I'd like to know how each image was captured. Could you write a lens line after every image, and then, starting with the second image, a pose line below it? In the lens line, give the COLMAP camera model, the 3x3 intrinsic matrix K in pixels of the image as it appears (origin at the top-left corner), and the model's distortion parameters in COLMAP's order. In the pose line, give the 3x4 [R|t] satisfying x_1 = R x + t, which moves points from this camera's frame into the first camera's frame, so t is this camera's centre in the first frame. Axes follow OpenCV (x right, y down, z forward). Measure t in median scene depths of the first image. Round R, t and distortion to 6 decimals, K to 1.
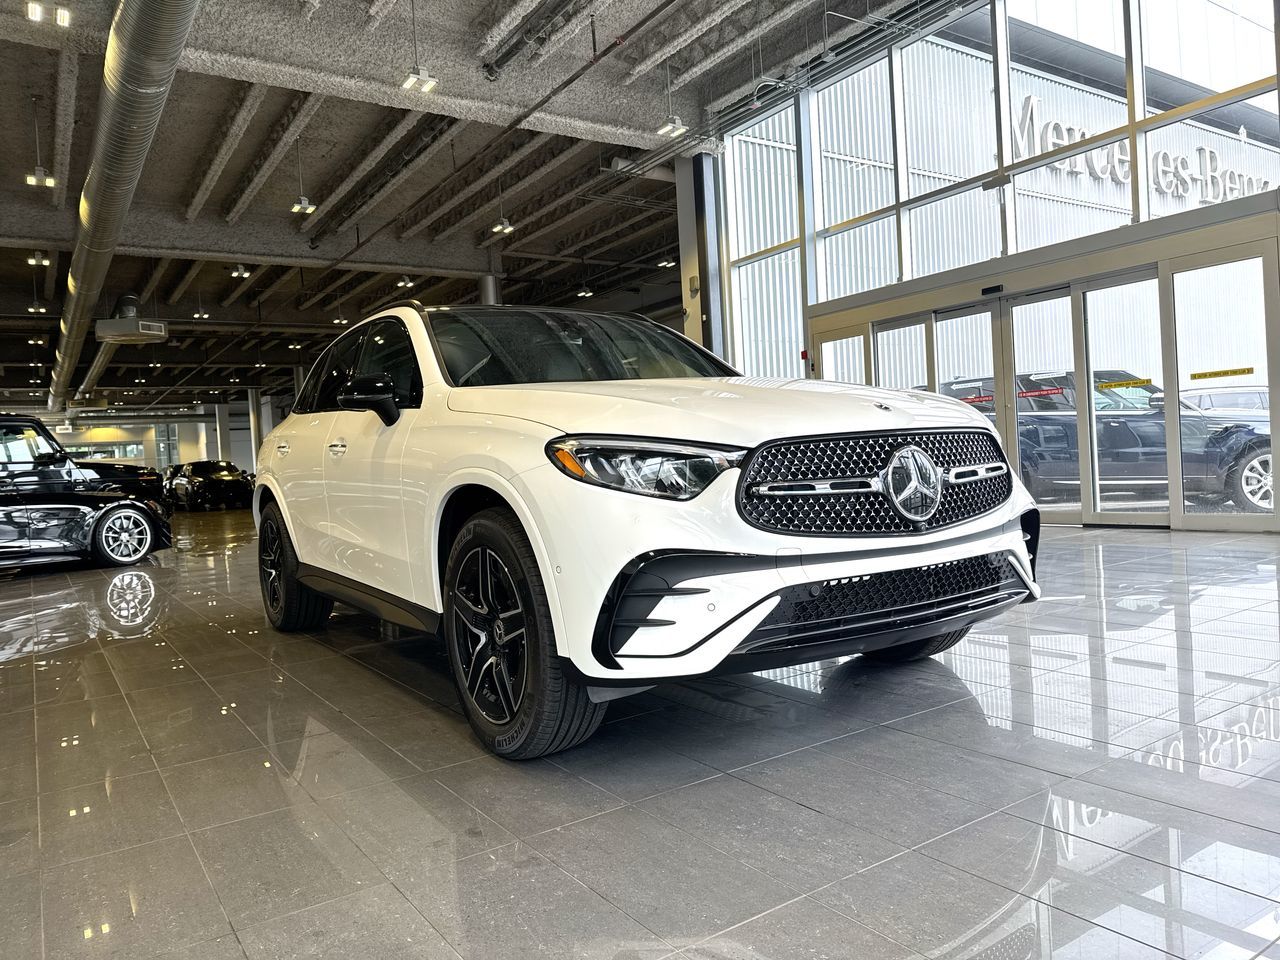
lens RADIAL K [[909.2, 0, 643.0], [0, 909.2, 475.6], [0, 0, 1]] dist [0.071357, -0.078017]
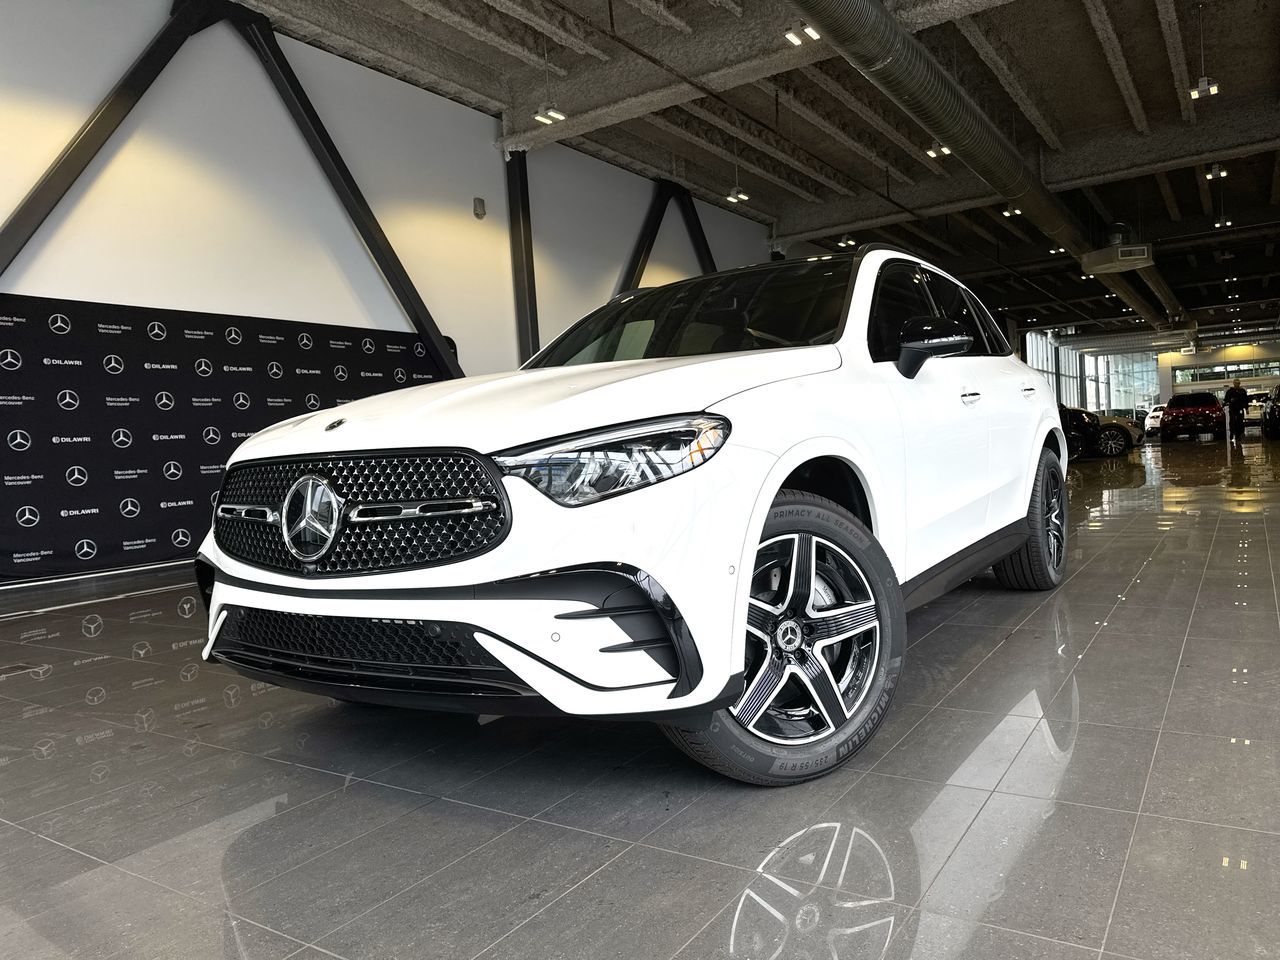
lens RADIAL K [[916.0, 0, 634.6], [0, 916.0, 477.7], [0, 0, 1]] dist [0.043064, -0.042163]
pose [[0.379187, 0.065799, -0.922978, 0.287298], [0.020739, 0.996614, 0.079569, -0.021808], [0.925088, -0.049313, 0.376538, 0.228330]]
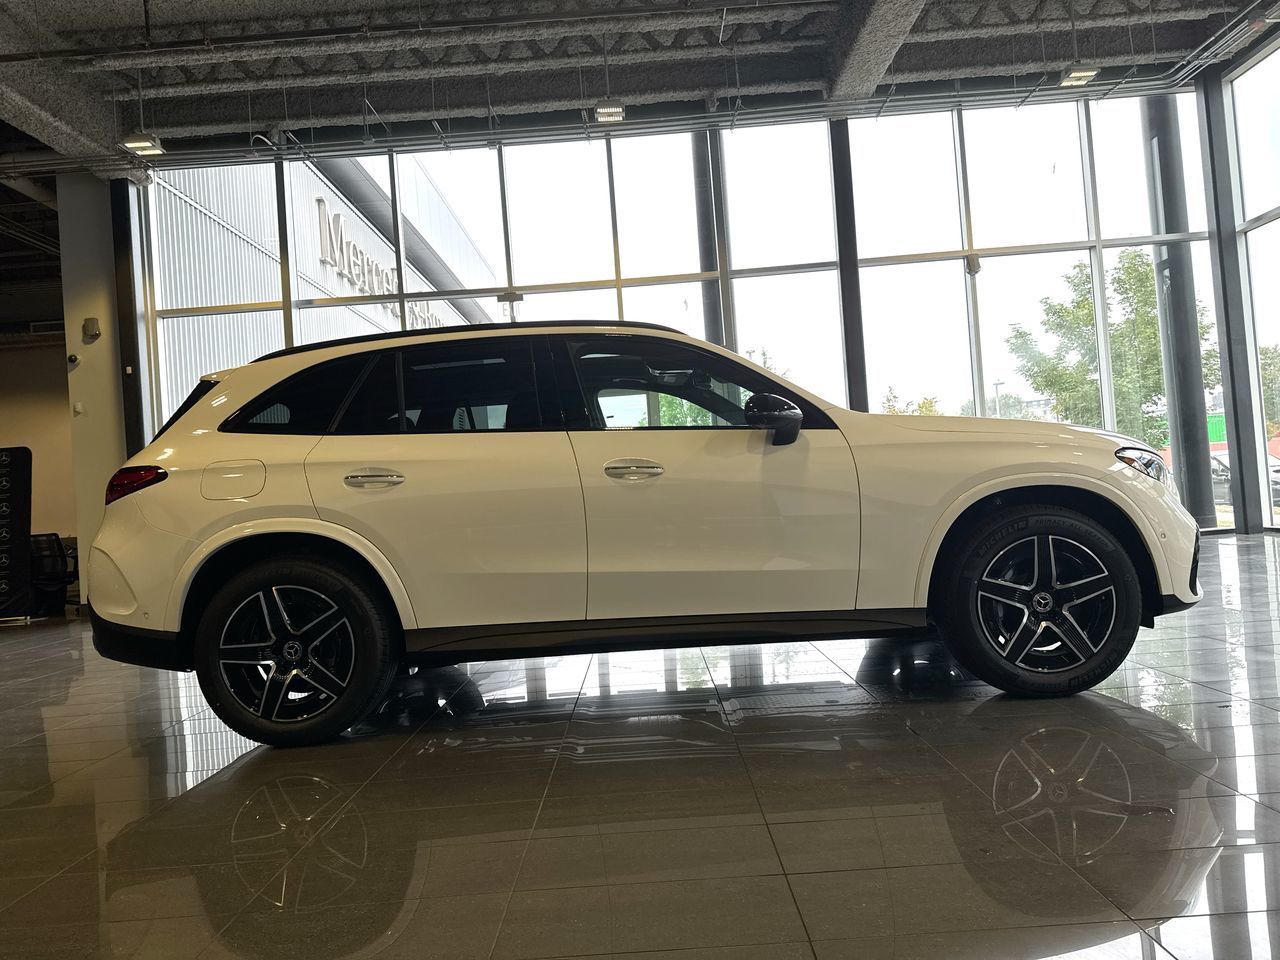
lens RADIAL K [[911.9, 0, 637.2], [0, 911.9, 479.0], [0, 0, 1]] dist [0.063730, -0.070063]
pose [[0.568959, 0.042552, 0.821264, -0.408731], [0.050524, 0.994965, -0.086554, 0.021235], [-0.820812, 0.090739, 0.563945, 0.188137]]
